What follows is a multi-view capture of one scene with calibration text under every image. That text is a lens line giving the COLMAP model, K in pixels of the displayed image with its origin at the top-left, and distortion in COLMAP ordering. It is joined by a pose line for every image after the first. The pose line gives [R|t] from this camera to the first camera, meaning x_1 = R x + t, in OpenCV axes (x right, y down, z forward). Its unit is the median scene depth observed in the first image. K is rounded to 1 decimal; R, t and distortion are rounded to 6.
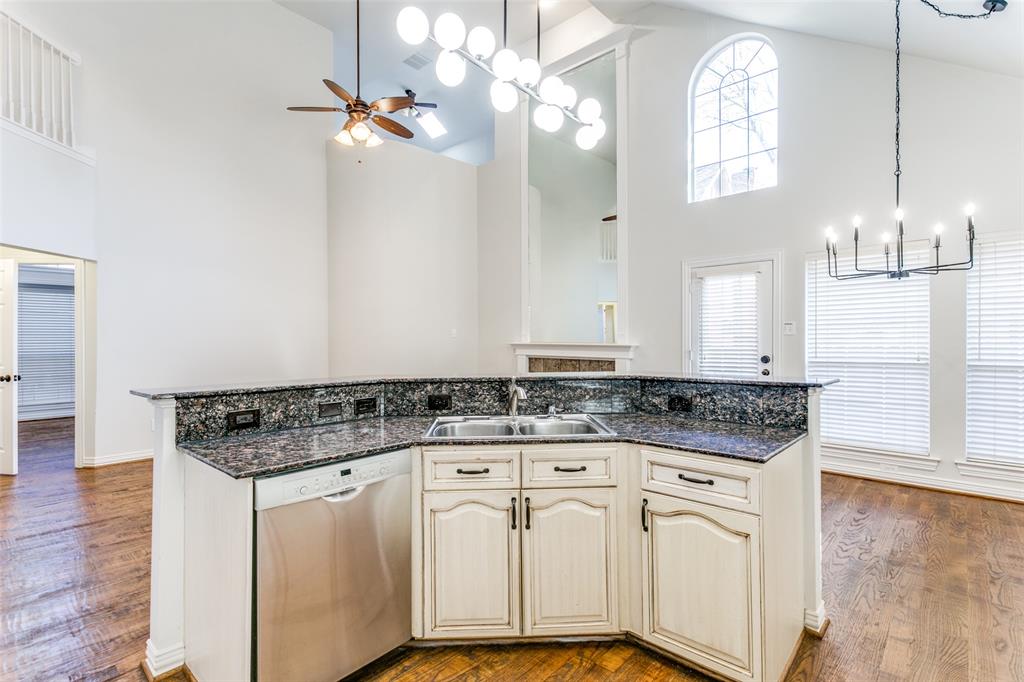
lens RADIAL K [[499.7, 0, 514.4], [0, 499.7, 338.5], [0, 0, 1]] dist [0.008136, -0.000487]
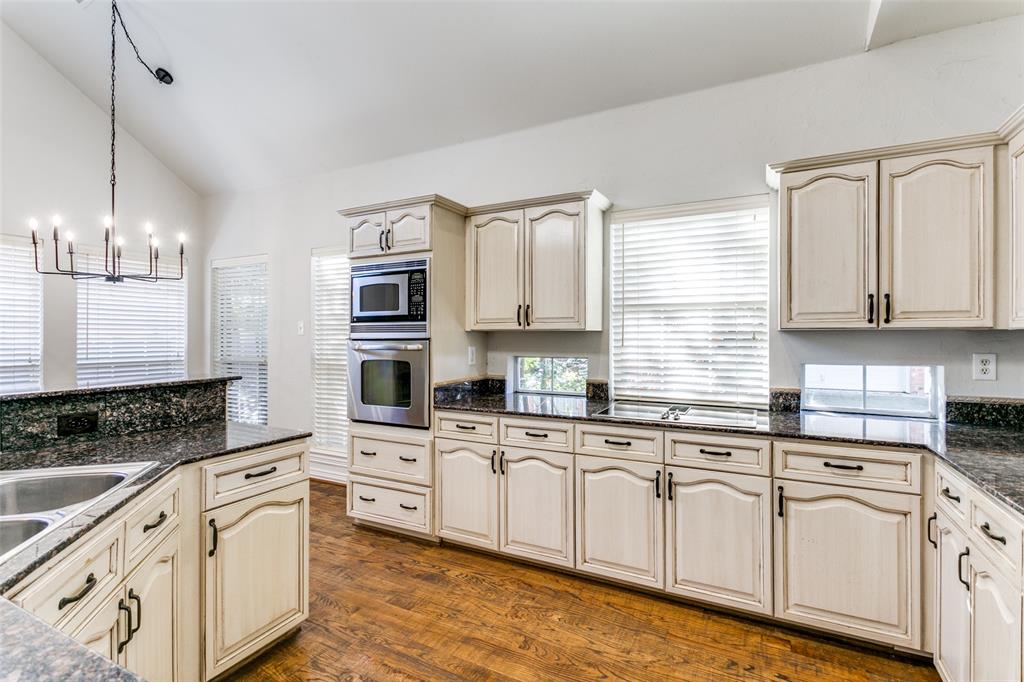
lens RADIAL K [[499.7, 0, 514.4], [0, 499.7, 338.5], [0, 0, 1]] dist [0.008136, -0.000487]
pose [[-0.265941, 0.002261, 0.963987, -0.624611], [0.002366, 0.999996, -0.001693, 0.003480], [-0.963986, 0.001831, -0.265945, 0.608359]]
